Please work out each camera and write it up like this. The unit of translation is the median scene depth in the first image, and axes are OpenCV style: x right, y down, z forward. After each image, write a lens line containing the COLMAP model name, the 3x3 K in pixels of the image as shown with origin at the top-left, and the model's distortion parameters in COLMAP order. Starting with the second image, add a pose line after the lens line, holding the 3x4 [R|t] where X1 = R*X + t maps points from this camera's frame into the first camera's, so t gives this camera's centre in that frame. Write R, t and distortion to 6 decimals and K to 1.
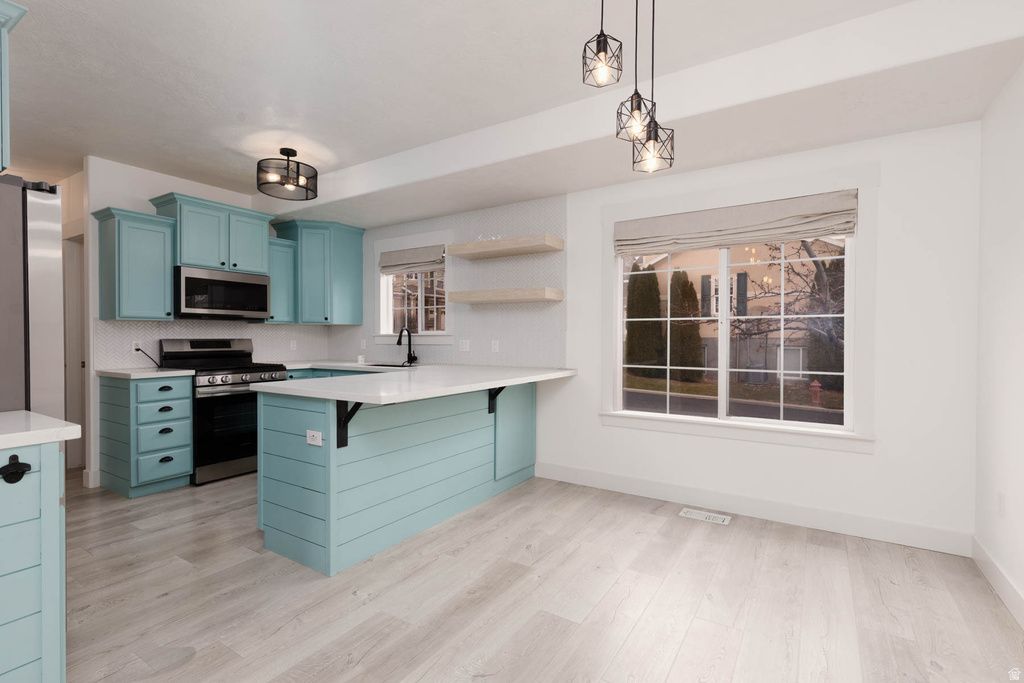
lens RADIAL K [[474.6, 0, 499.4], [0, 474.6, 343.2], [0, 0, 1]] dist [0.002982, 0.000205]
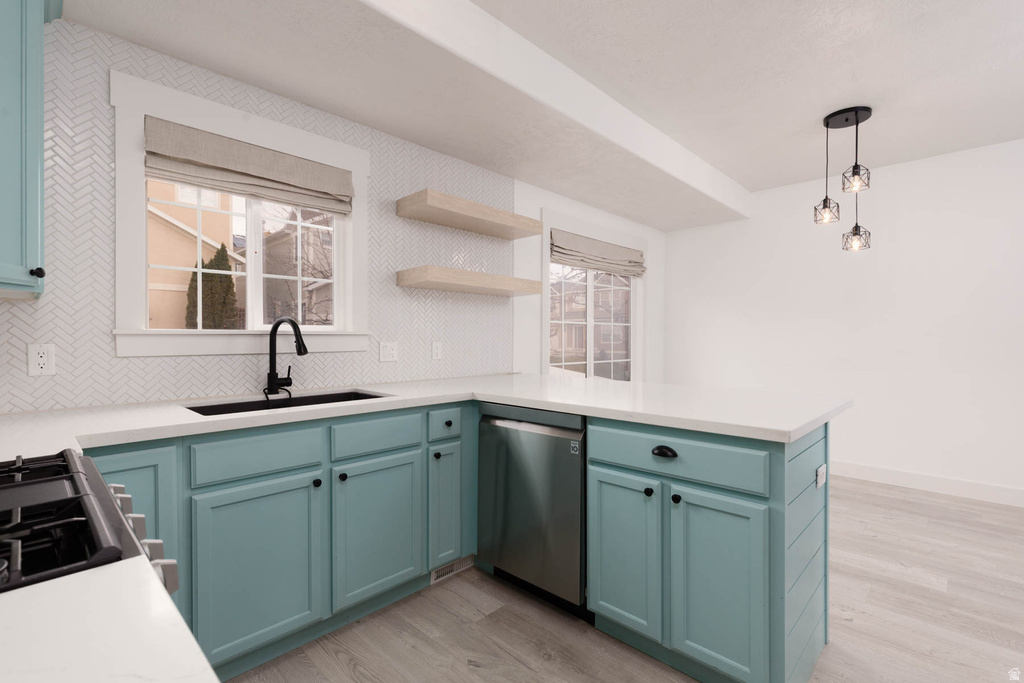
lens RADIAL K [[474.6, 0, 512.0], [0, 474.6, 341.5], [0, 0, 1]] dist [-0.002021, -0.000446]
pose [[0.163061, -0.009815, 0.986567, -0.702564], [0.013301, 0.999882, 0.007749, -0.011305], [-0.986526, 0.011858, 0.163172, 0.806251]]
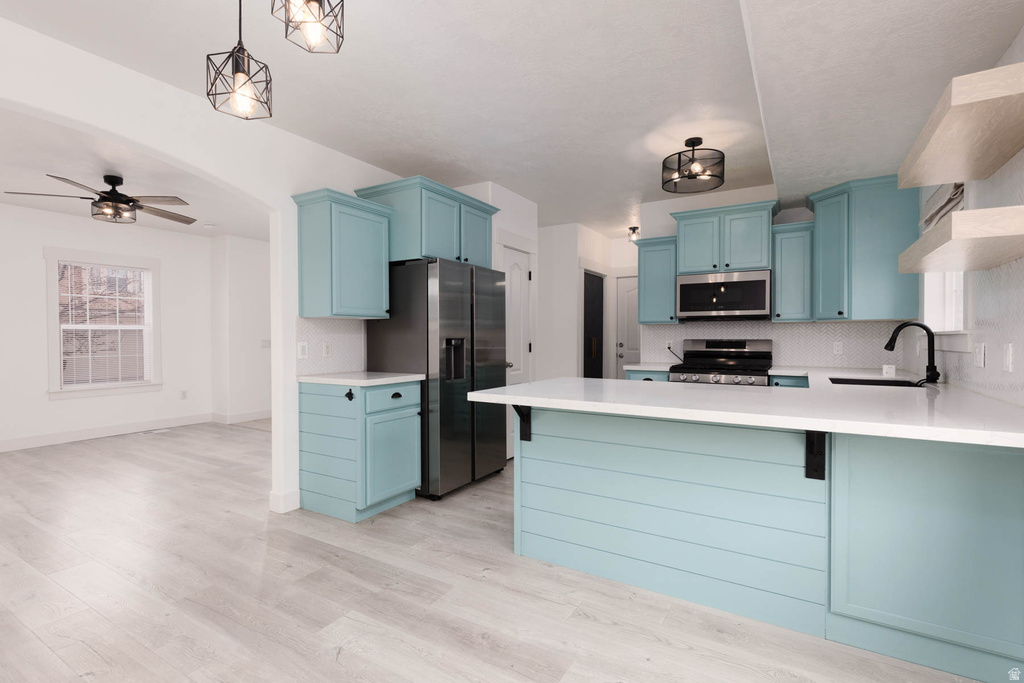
lens RADIAL K [[463.9, 0, 512.0], [0, 463.9, 341.5], [0, 0, 1]] dist [0.003923, 0.000142]
pose [[0.062691, 0.007488, -0.998005, 0.421366], [-0.013173, 0.999891, 0.006675, -0.005743], [0.997946, 0.012728, 0.062783, 0.539132]]
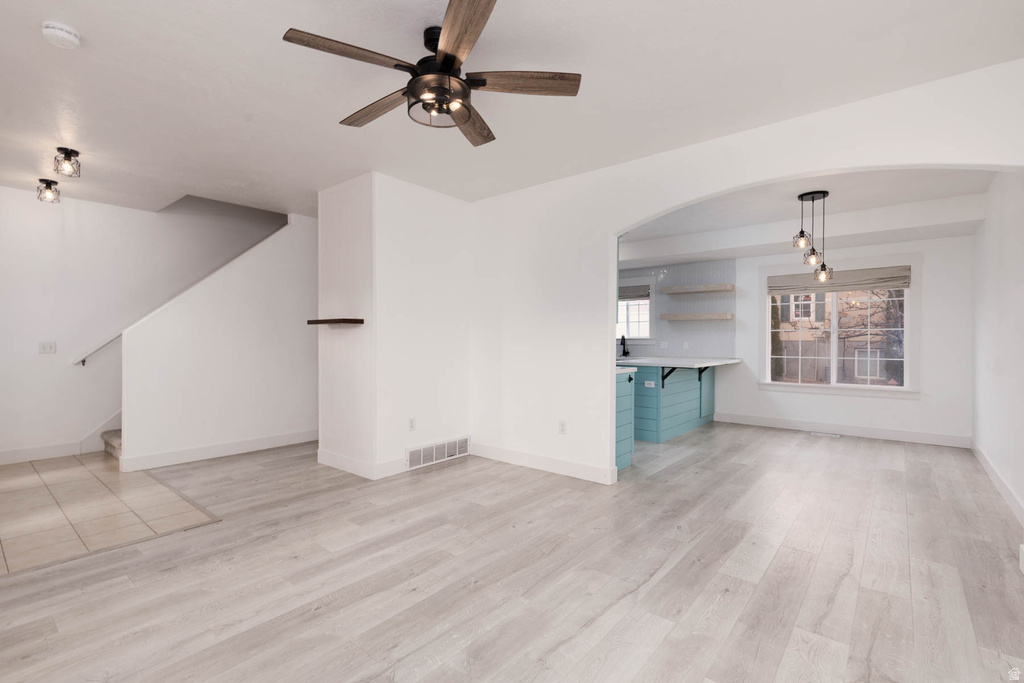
lens RADIAL K [[467.3, 0, 508.5], [0, 467.3, 344.8], [0, 0, 1]] dist [0.002733, 0.000336]
pose [[0.994738, 0.001374, -0.102446, -0.494152], [-0.001657, 0.999995, -0.002680, 0.009716], [0.102442, 0.002835, 0.994735, -0.771833]]
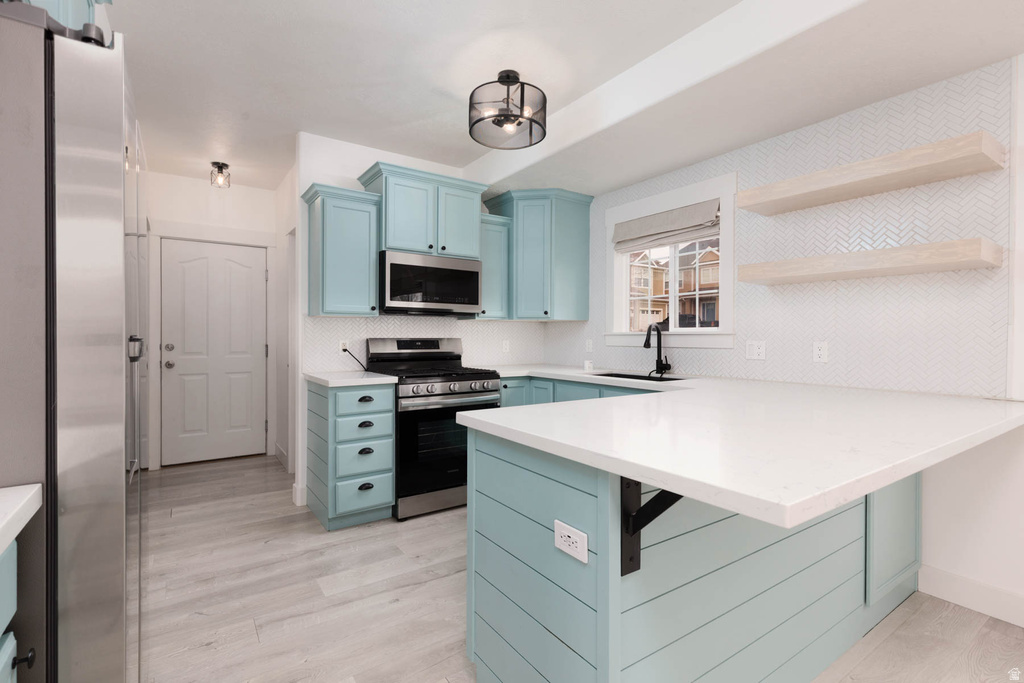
lens RADIAL K [[478.6, 0, 512.0], [0, 478.6, 341.5], [0, 0, 1]] dist [0.013456, 0.000138]
pose [[0.929846, 0.006385, -0.367893, -0.156755], [-0.007302, 0.999973, -0.001100, -0.003754], [0.367876, 0.003709, 0.929868, 0.304346]]
